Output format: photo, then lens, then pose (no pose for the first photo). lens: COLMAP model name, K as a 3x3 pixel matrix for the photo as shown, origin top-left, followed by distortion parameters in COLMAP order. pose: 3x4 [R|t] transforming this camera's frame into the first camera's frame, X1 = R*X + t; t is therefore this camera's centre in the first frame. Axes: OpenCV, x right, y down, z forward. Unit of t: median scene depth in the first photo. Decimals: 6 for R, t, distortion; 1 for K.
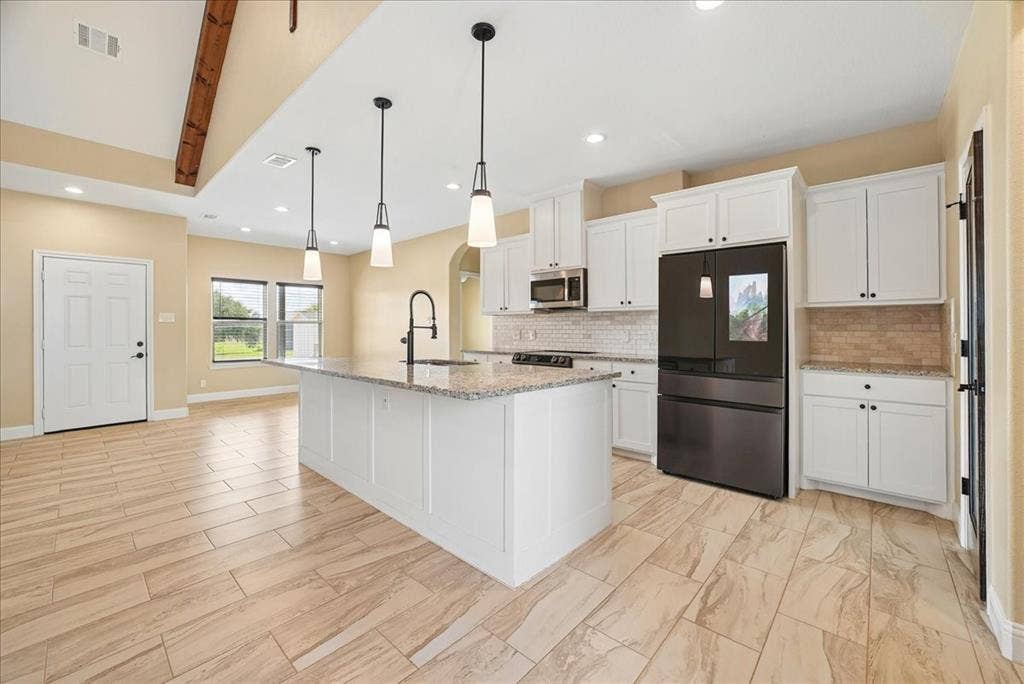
lens RADIAL K [[420.4, 0, 521.0], [0, 420.4, 327.1], [0, 0, 1]] dist [-0.022726, 0.000551]
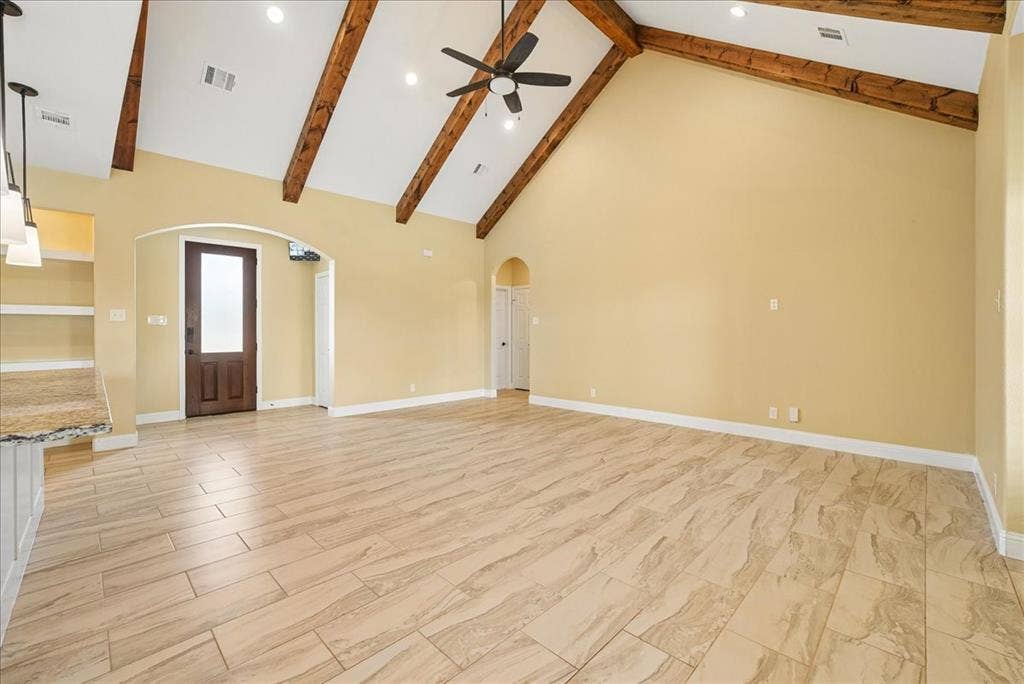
lens RADIAL K [[430.7, 0, 503.5], [0, 430.7, 335.3], [0, 0, 1]] dist [-0.025143, 0.005992]
pose [[-0.998759, 0.001607, 0.049776, -0.760946], [0.001846, 0.999987, 0.004743, 0.001998], [-0.049768, 0.004829, -0.998749, 1.055255]]
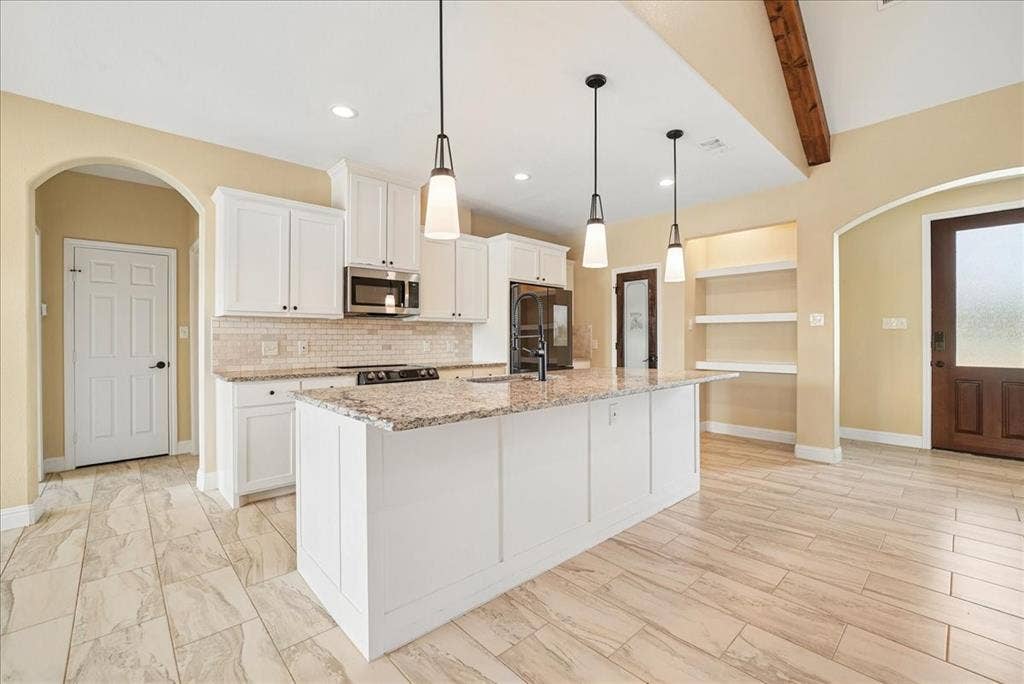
lens RADIAL K [[430.7, 0, 529.8], [0, 430.7, 337.0], [0, 0, 1]] dist [-0.025143, 0.005992]
pose [[0.064840, -0.000631, 0.997895, -0.790786], [-0.004604, 0.999989, 0.000932, -0.002037], [-0.997885, -0.004655, 0.064837, 0.684678]]
